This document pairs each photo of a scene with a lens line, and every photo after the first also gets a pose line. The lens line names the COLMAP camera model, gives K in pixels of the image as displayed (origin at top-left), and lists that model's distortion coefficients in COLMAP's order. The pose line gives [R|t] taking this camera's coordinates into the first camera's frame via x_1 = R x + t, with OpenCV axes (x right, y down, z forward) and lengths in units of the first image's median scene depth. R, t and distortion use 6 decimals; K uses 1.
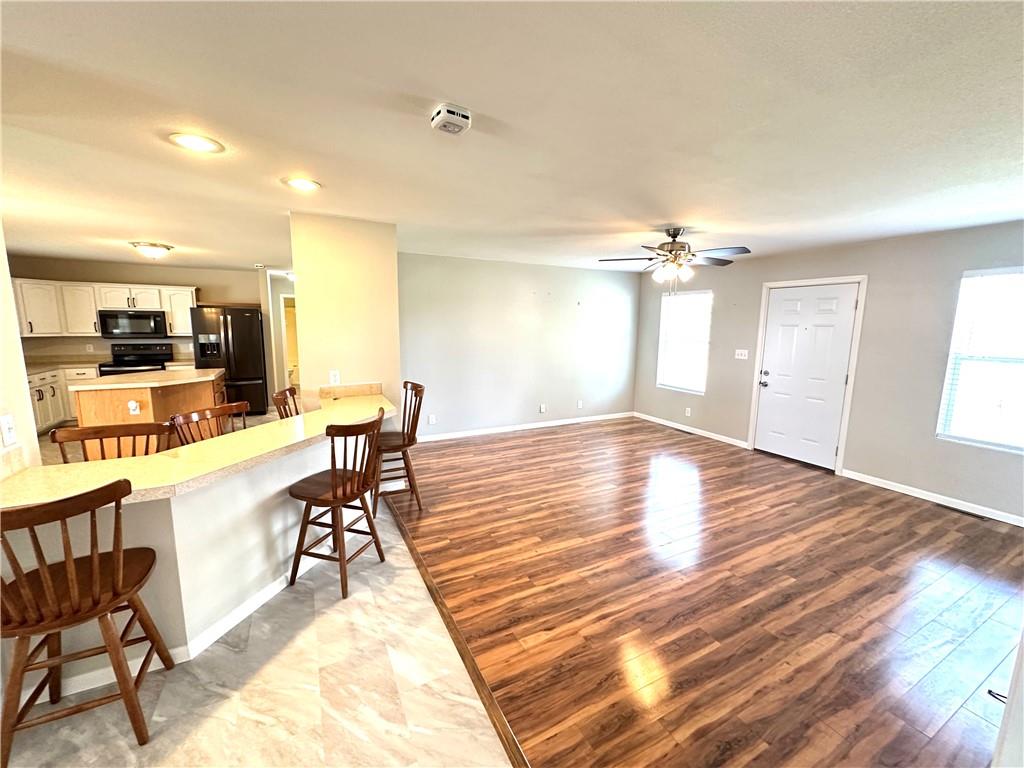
lens RADIAL K [[408.3, 0, 514.5], [0, 408.3, 383.1], [0, 0, 1]] dist [-0.005594, 0.001018]
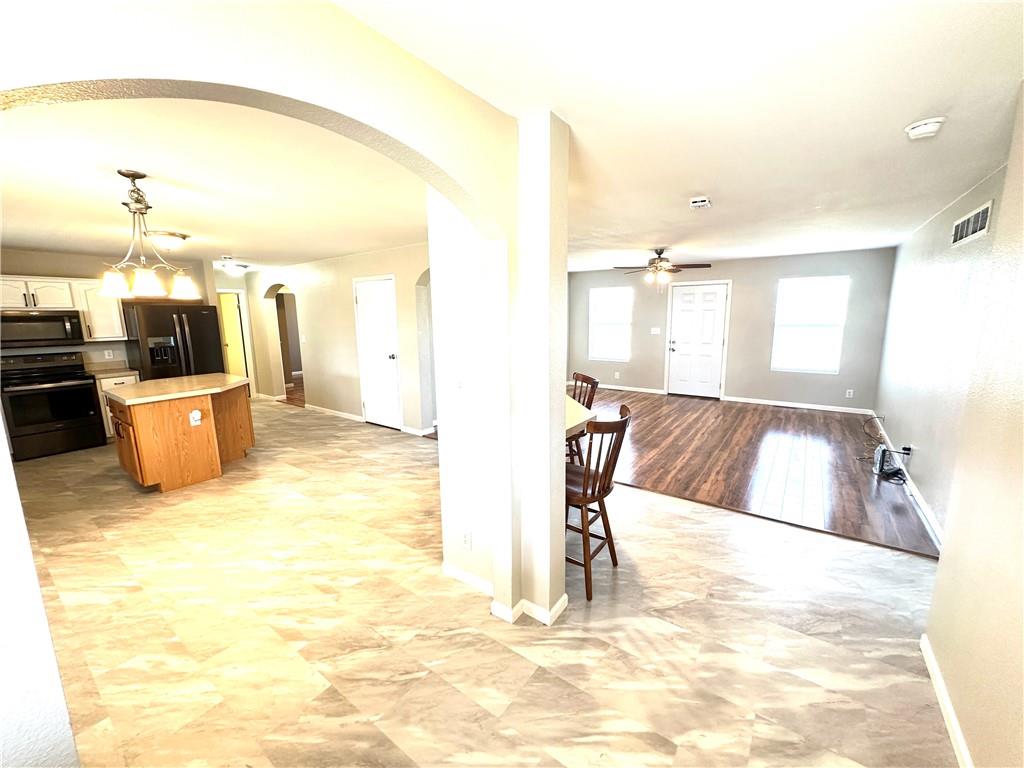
lens RADIAL K [[408.3, 0, 511.9], [0, 408.3, 388.2], [0, 0, 1]] dist [-0.005594, 0.001018]
pose [[0.895587, -0.104971, 0.432326, -0.678814], [0.089360, 0.994405, 0.056333, 0.006718], [-0.435820, -0.011818, 0.899956, -0.117464]]
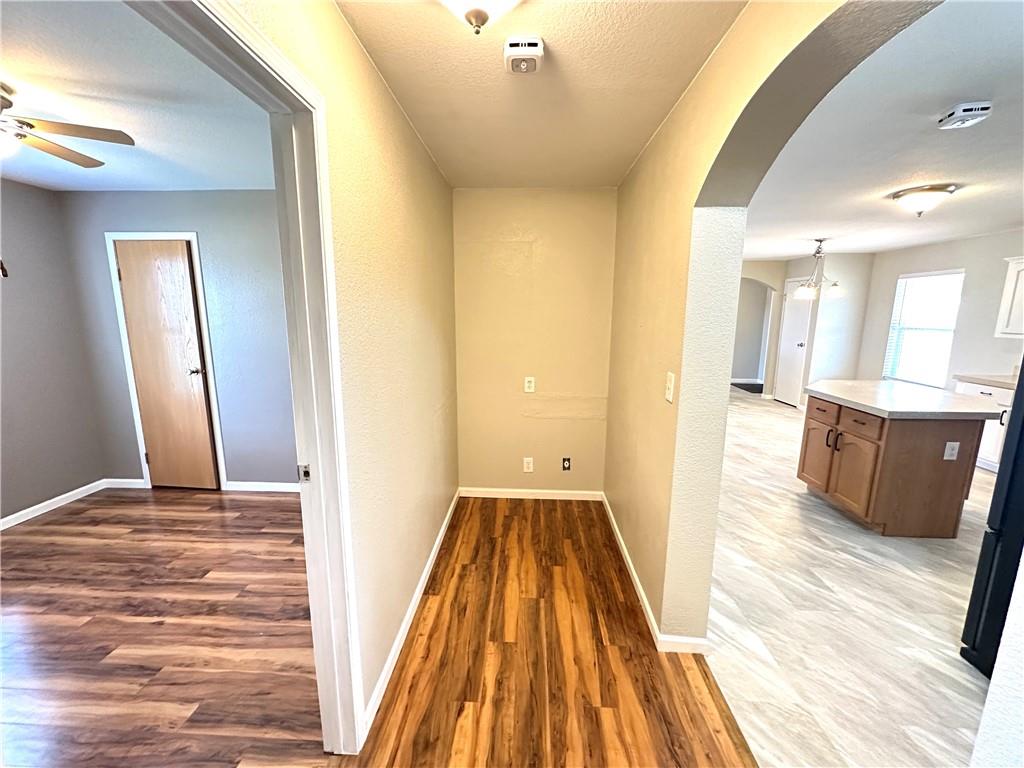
lens RADIAL K [[408.3, 0, 512.4], [0, 408.3, 383.1], [0, 0, 1]] dist [-0.005594, 0.001018]
pose [[-0.865741, -0.105995, 0.489139, -0.721516], [0.054175, 0.951728, 0.302124, -0.302058], [-0.497551, 0.288060, -0.818208, 2.058303]]
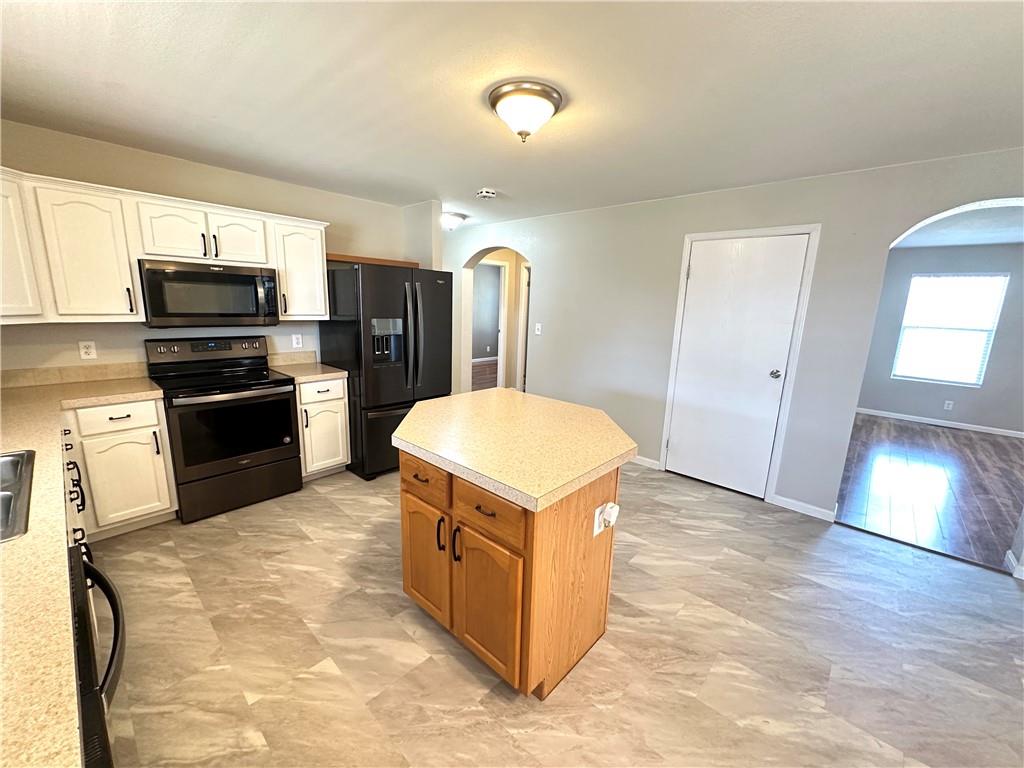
lens RADIAL K [[408.3, 0, 510.3], [0, 408.3, 385.0], [0, 0, 1]] dist [-0.005594, 0.001018]
pose [[0.940473, -0.051757, 0.335904, -1.123534], [0.030203, 0.997154, 0.069081, -0.094976], [-0.338523, -0.054824, 0.939360, 0.657410]]
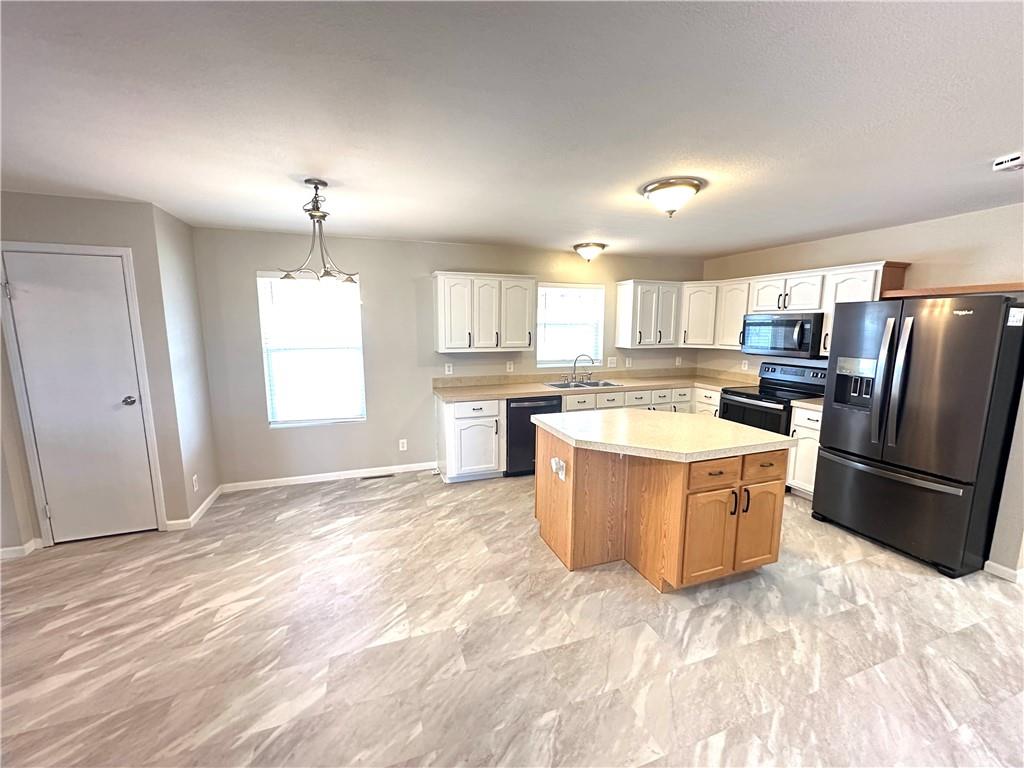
lens RADIAL K [[408.3, 0, 511.7], [0, 408.3, 383.7], [0, 0, 1]] dist [-0.005594, 0.001018]
pose [[-0.140797, 0.127674, -0.981772, -0.324335], [-0.145821, 0.978160, 0.148117, -0.146225], [0.979241, 0.164017, -0.119104, 0.961671]]
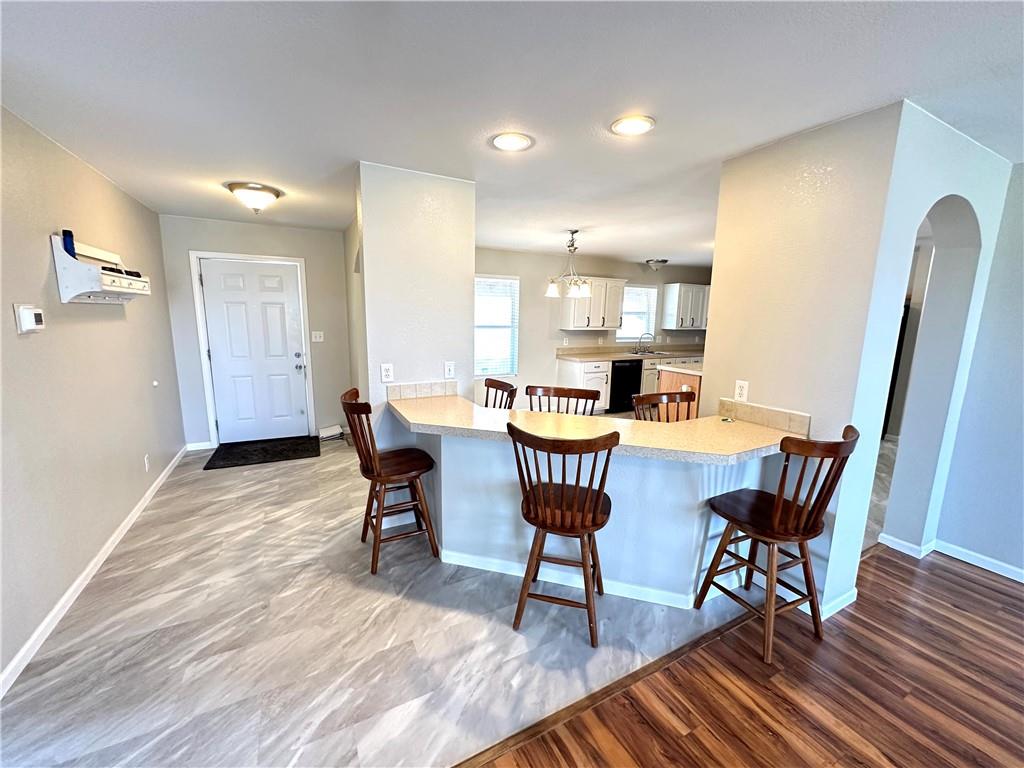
lens RADIAL K [[408.3, 0, 509.2], [0, 408.3, 380.0], [0, 0, 1]] dist [-0.005594, 0.001018]
pose [[-0.002188, 0.144487, -0.989504, 0.184869], [-0.161119, 0.976528, 0.142948, -0.051973], [0.986933, 0.159741, 0.021143, 0.470651]]
